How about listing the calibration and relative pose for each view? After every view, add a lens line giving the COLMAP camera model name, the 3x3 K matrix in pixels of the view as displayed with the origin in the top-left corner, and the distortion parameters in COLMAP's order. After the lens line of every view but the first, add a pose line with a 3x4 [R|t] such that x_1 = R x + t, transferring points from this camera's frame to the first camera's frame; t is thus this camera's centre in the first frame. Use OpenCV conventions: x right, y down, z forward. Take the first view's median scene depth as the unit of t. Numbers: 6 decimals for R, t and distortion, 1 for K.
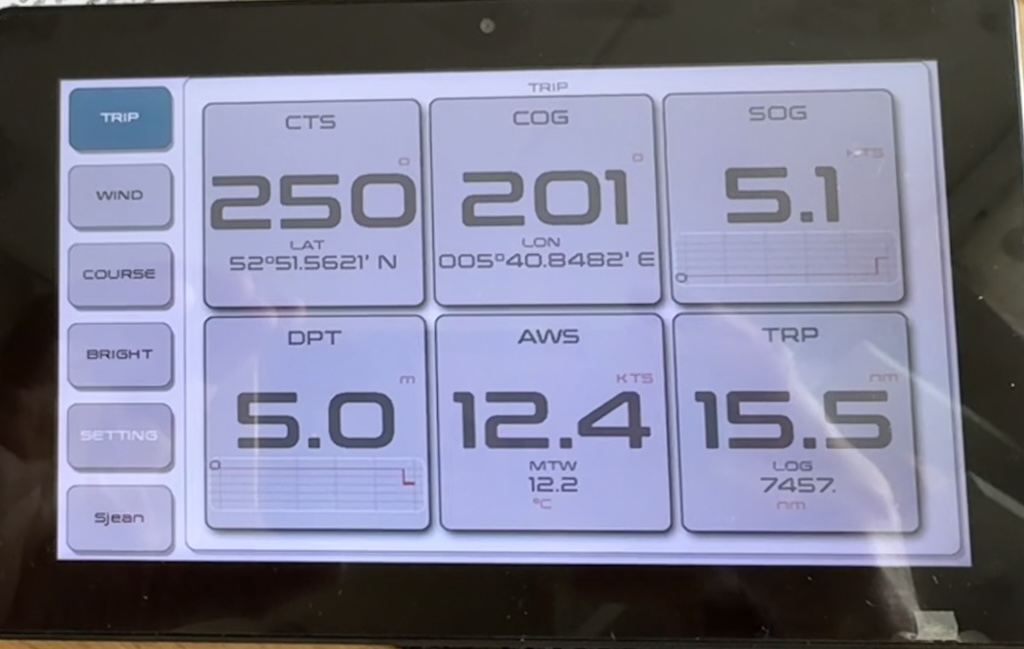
lens RADIAL K [[782.7, 0, 615.7], [0, 782.7, 333.3], [0, 0, 1]] dist [0.002850, -0.006331]
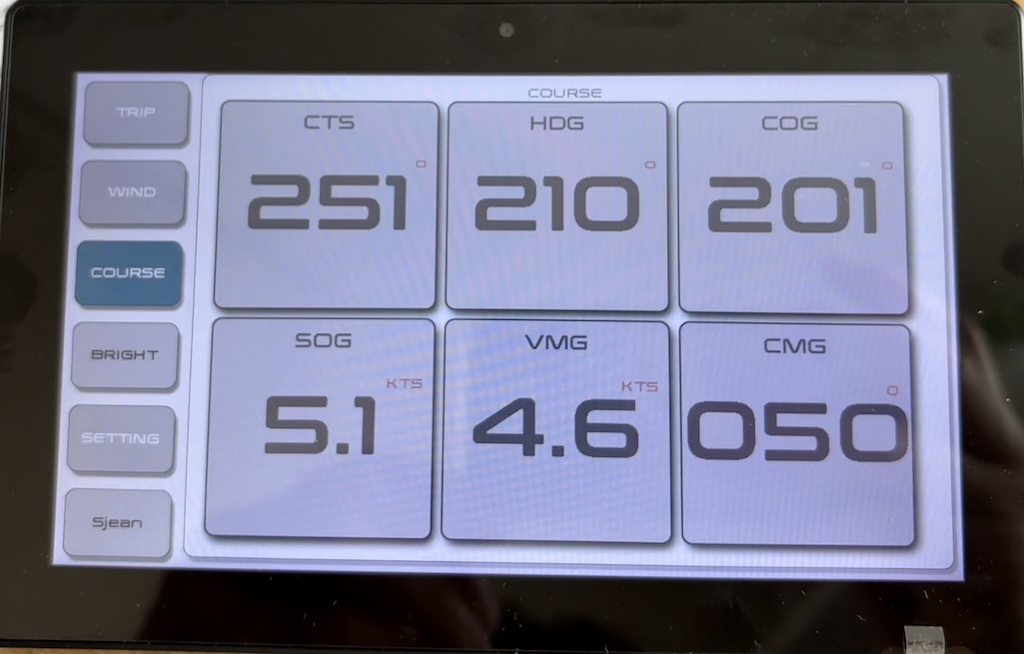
lens RADIAL K [[787.3, 0, 493.9], [0, 787.3, 329.5], [0, 0, 1]] dist [0.000561, -0.002646]
pose [[0.999637, 0.016814, 0.021057, -0.195742], [-0.016526, 0.999769, -0.013765, 0.001206], [-0.021283, 0.013412, 0.999684, 0.009774]]
